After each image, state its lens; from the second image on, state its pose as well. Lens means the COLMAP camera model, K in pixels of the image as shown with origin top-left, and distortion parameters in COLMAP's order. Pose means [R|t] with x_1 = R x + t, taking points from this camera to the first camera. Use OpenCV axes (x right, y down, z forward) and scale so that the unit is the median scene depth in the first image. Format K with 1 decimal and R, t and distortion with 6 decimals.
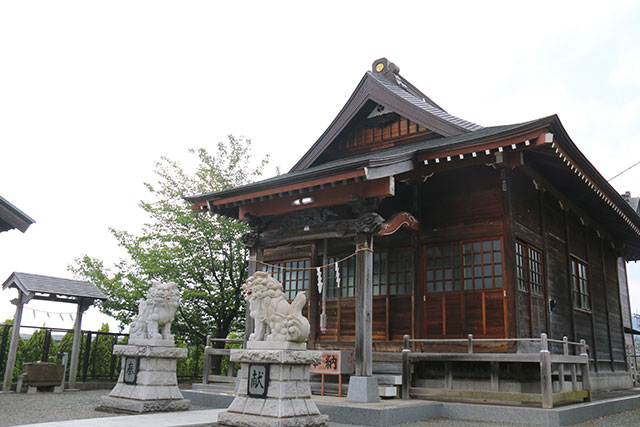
lens RADIAL K [[572.9, 0, 320.1], [0, 572.9, 202.3], [0, 0, 1]] dist [-0.053425, 0.009069]
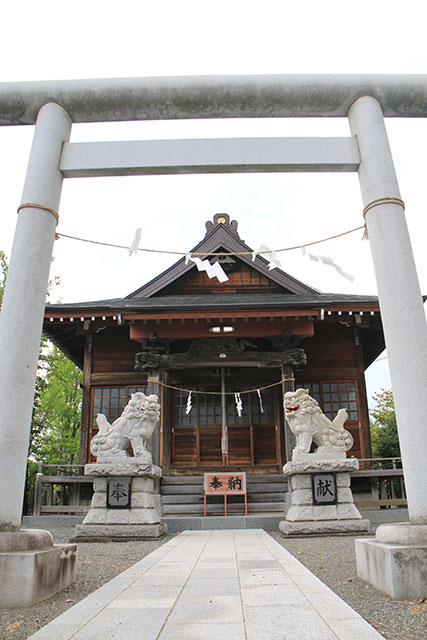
lens RADIAL K [[539.9, 0, 213.5], [0, 539.9, 320.0], [0, 0, 1]] dist [-0.061376, -0.000325]
pose [[0.788934, 0.160705, 0.593091, -0.659115], [-0.118718, 0.986873, -0.109486, 0.095263], [-0.602901, 0.015967, 0.797656, 0.224393]]
